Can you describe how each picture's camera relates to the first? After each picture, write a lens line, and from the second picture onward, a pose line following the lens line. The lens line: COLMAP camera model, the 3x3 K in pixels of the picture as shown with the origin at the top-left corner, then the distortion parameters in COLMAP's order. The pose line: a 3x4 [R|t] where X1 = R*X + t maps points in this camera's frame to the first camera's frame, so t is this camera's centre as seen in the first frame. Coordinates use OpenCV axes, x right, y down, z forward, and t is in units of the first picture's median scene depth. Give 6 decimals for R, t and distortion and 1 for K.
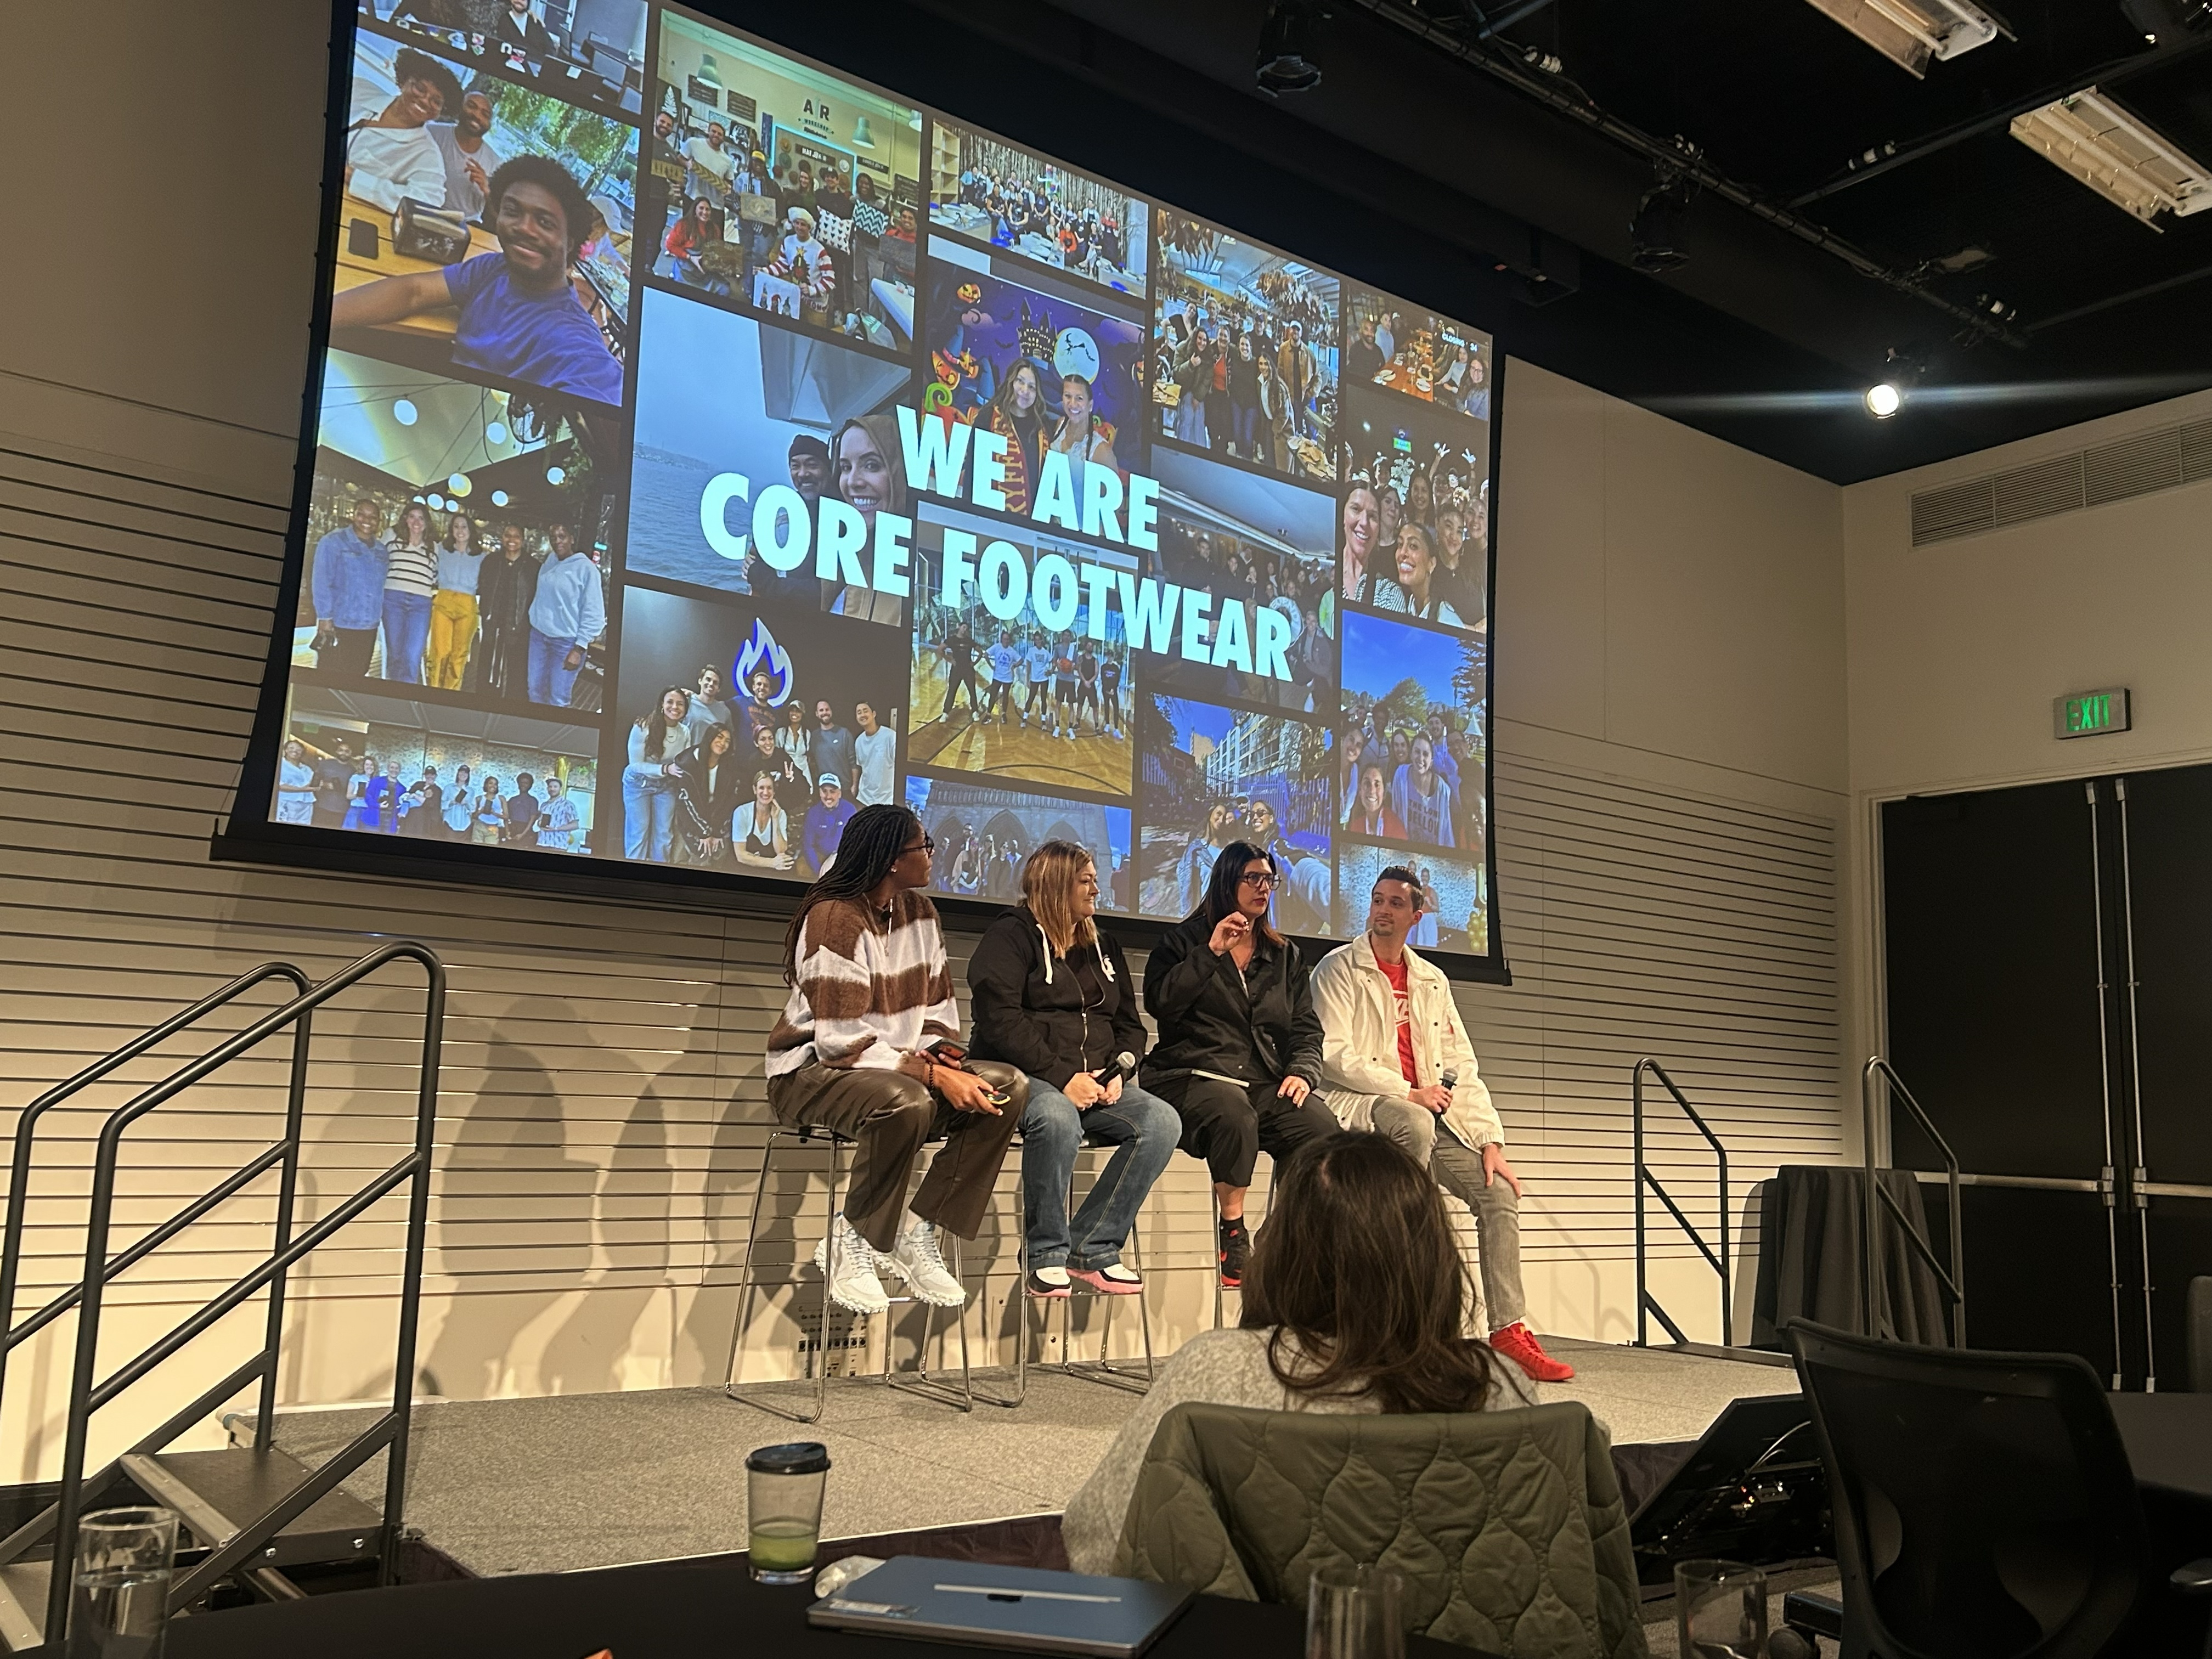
lens RADIAL K [[1854.6, 0, 1113.2], [0, 1854.6, 852.3], [0, 0, 1]] dist [0.047268, -0.045902]
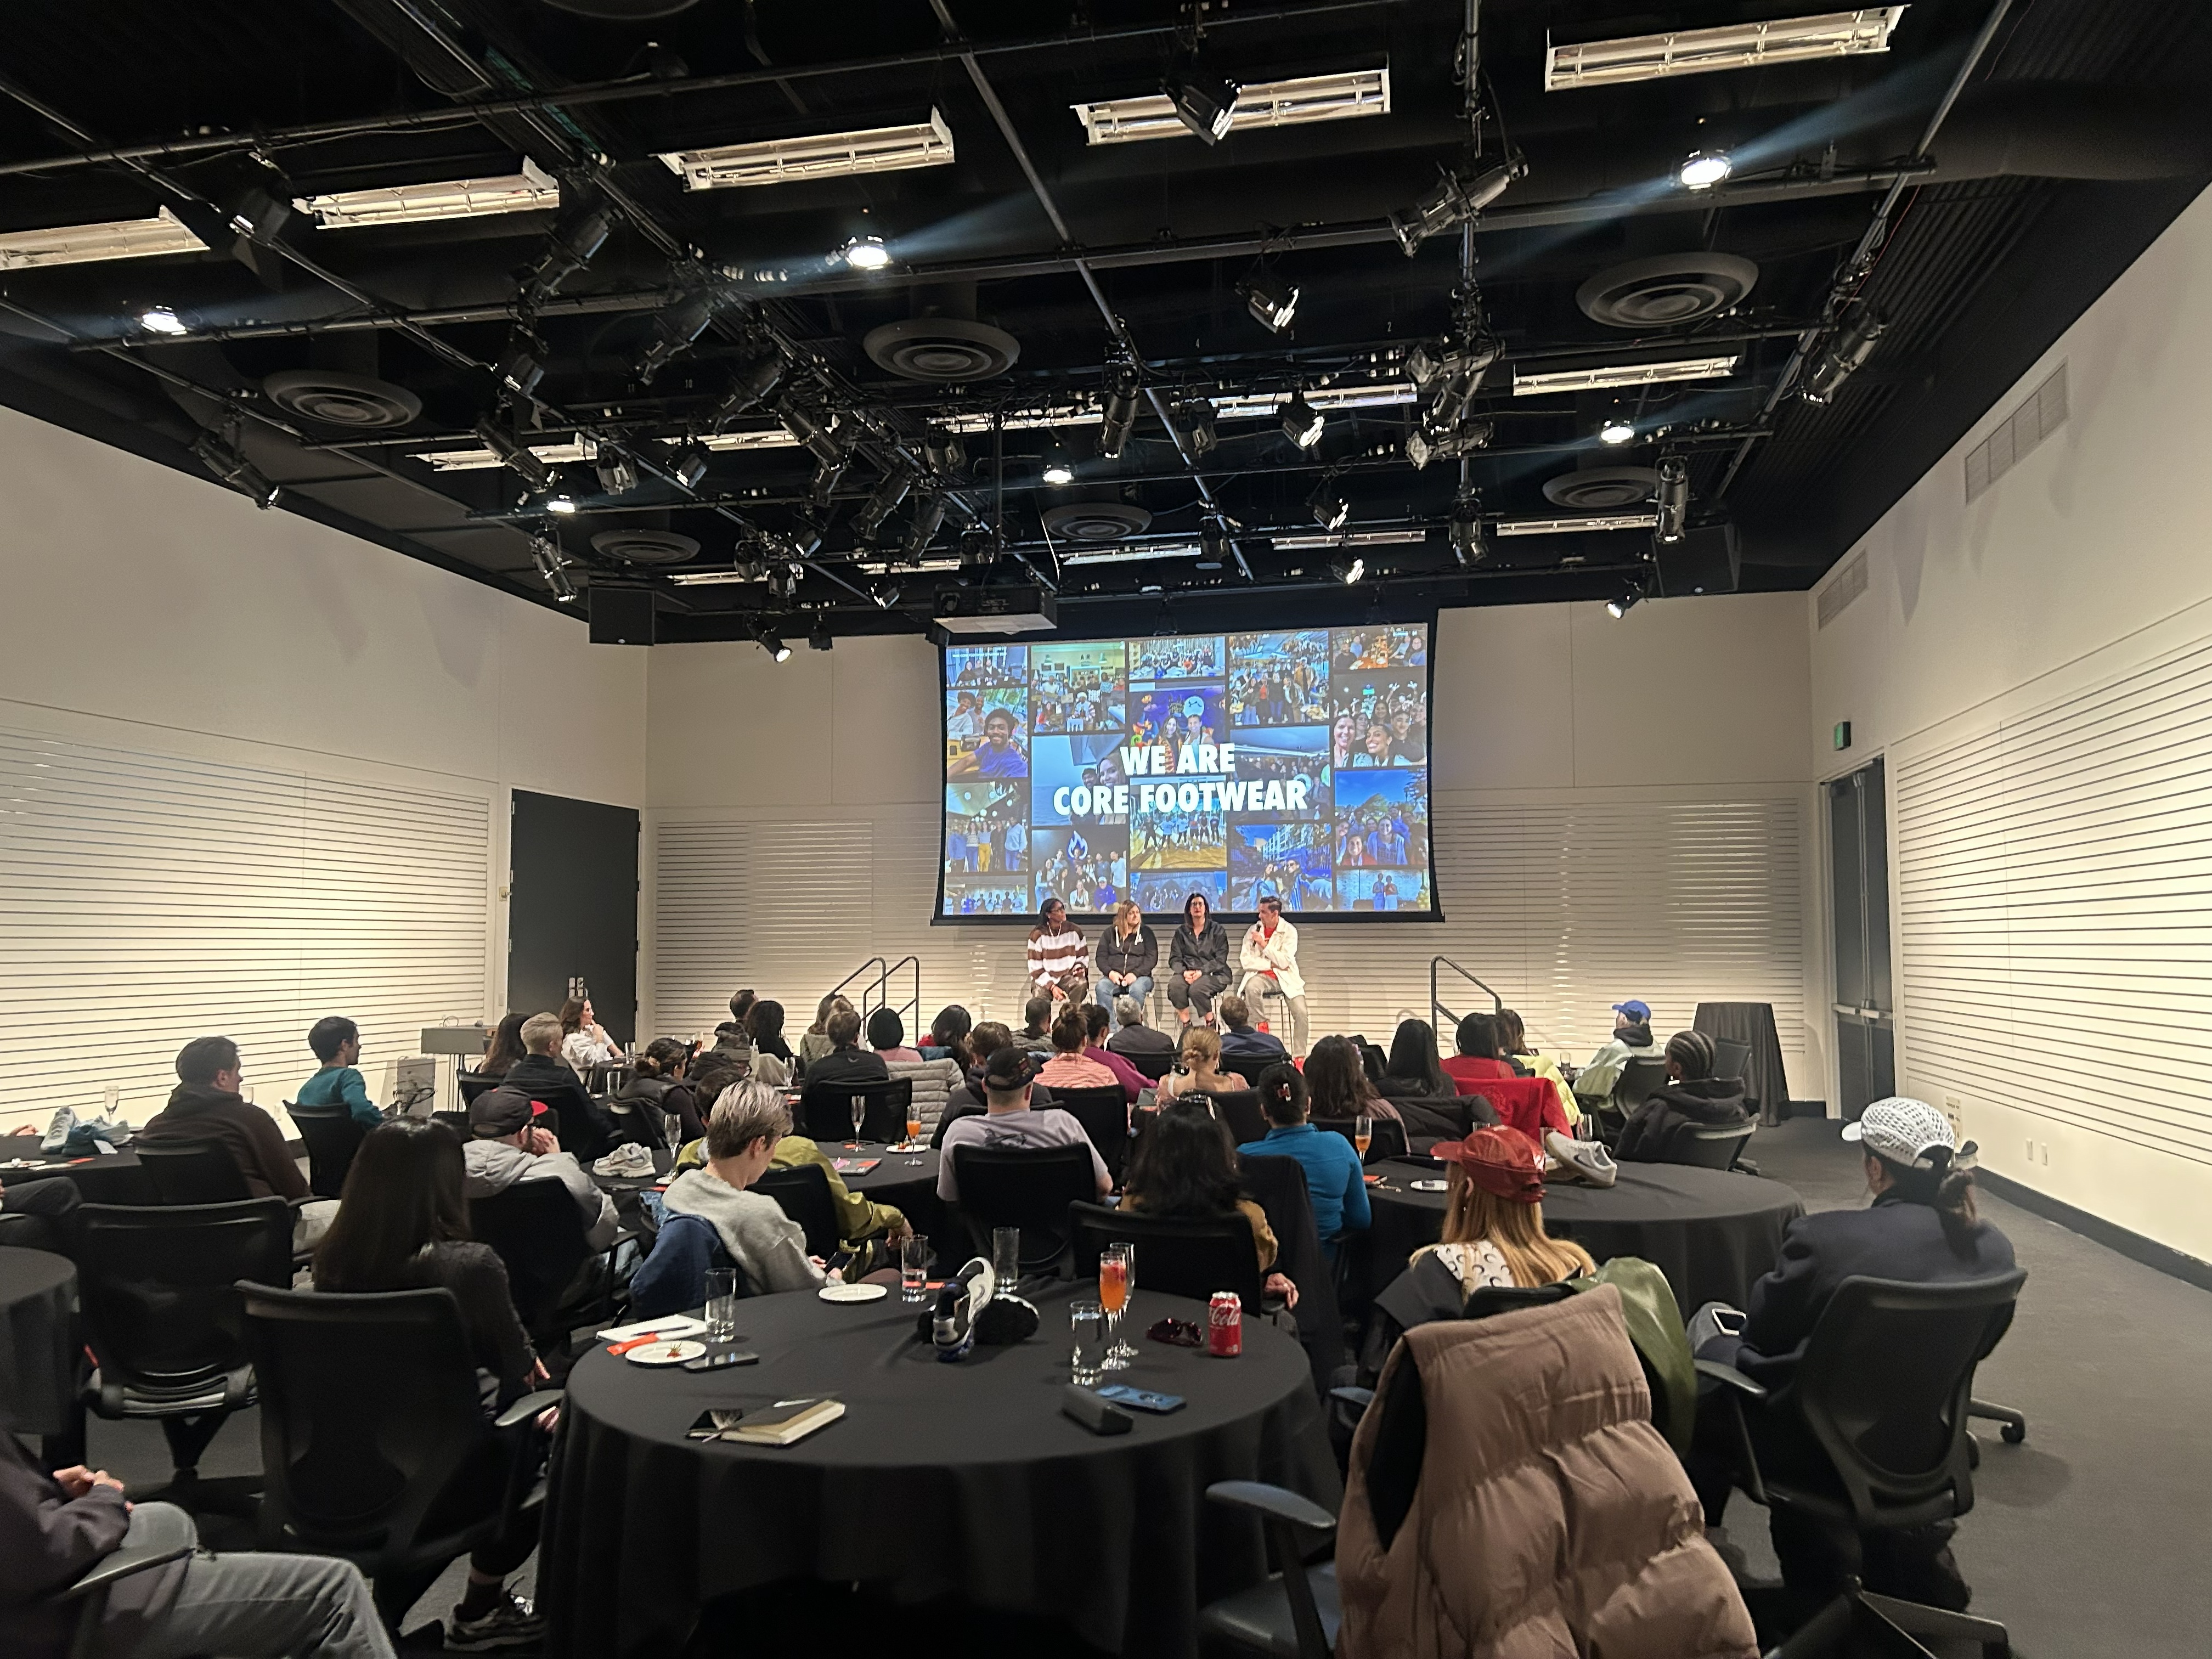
lens RADIAL K [[1660.0, 0, 1103.1], [0, 1660.0, 824.9], [0, 0, 1]] dist [0.012174, 0.000014]
pose [[0.644163, -0.092136, -0.759319, 1.760264], [0.127271, 0.991791, -0.012375, -0.085482], [0.754225, -0.088668, 0.650601, -0.705583]]
